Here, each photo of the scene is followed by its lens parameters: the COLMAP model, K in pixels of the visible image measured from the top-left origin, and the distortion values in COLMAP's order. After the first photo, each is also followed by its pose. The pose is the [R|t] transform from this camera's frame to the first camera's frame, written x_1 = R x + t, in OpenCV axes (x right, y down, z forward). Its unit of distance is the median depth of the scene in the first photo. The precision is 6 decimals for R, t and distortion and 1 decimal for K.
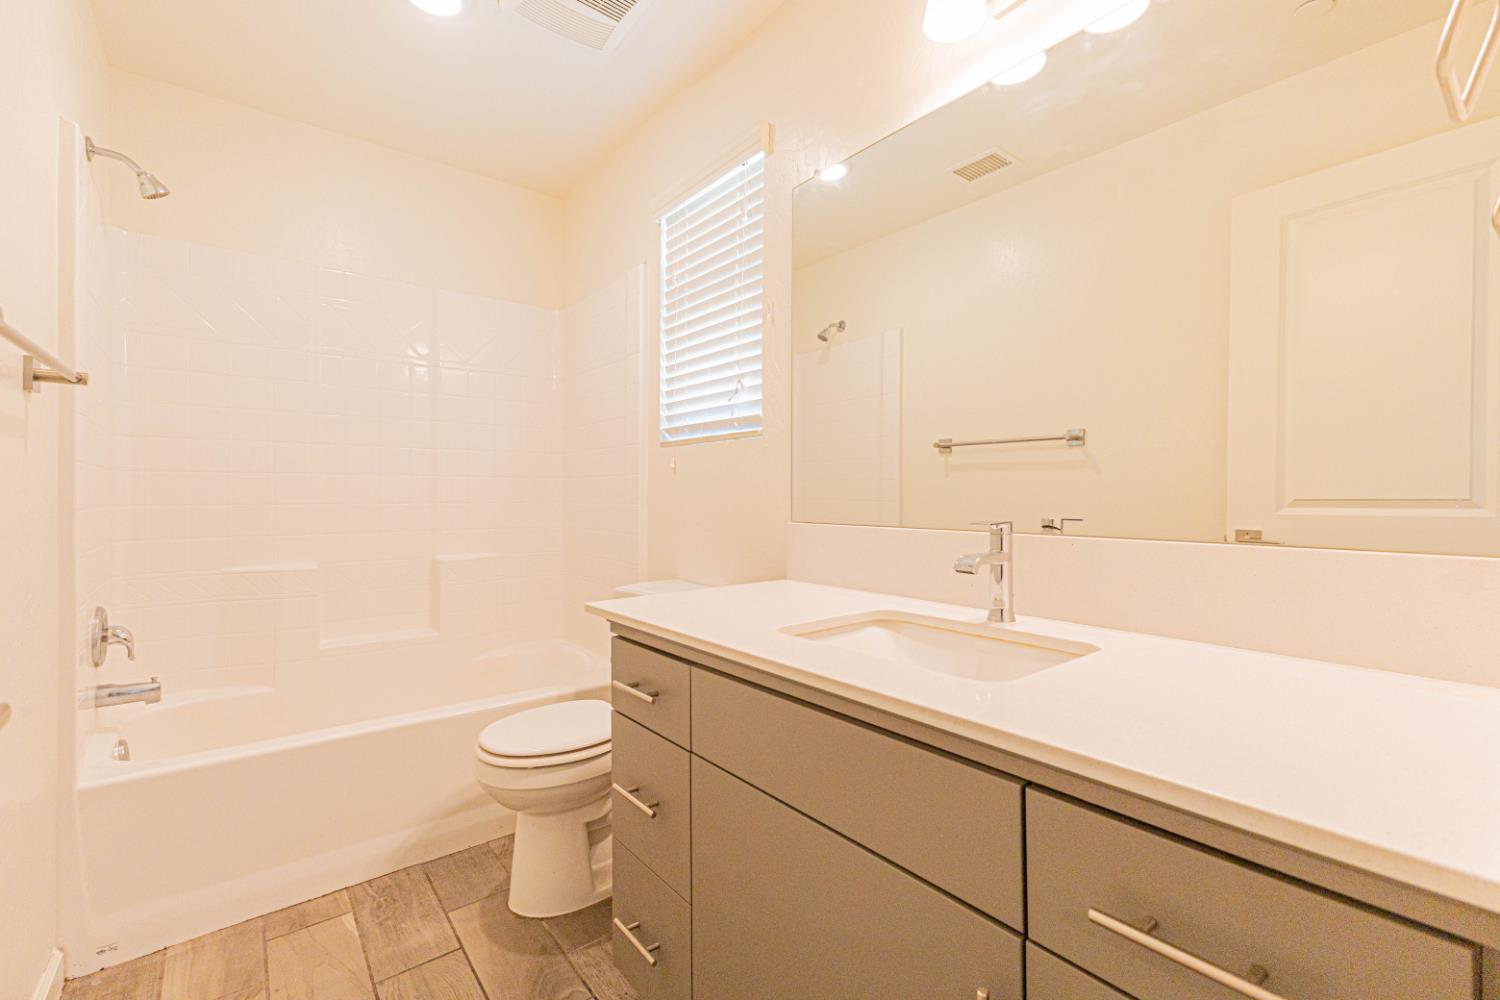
lens RADIAL K [[646.9, 0, 748.8], [0, 646.9, 494.4], [0, 0, 1]] dist [0.016046, -0.001331]
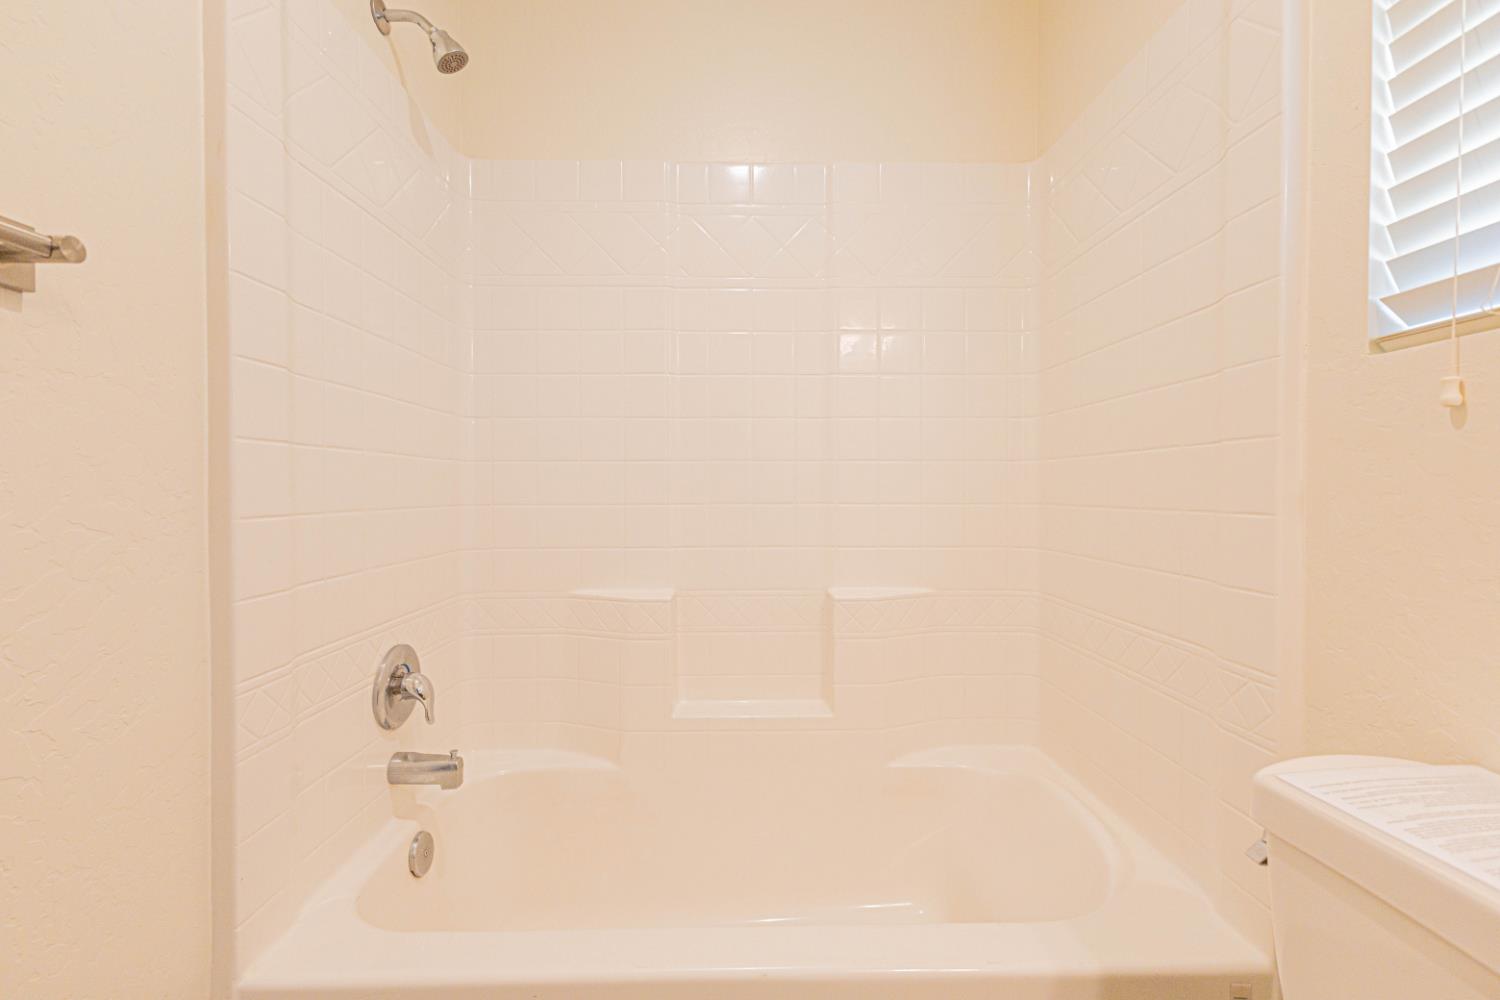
lens RADIAL K [[646.9, 0, 748.0], [0, 646.9, 496.5], [0, 0, 1]] dist [0.016046, -0.001331]
pose [[0.799453, 0.002328, -0.600724, -0.192242], [-0.000771, 0.999996, 0.002849, 0.002908], [0.600728, -0.001815, 0.799452, 0.521079]]
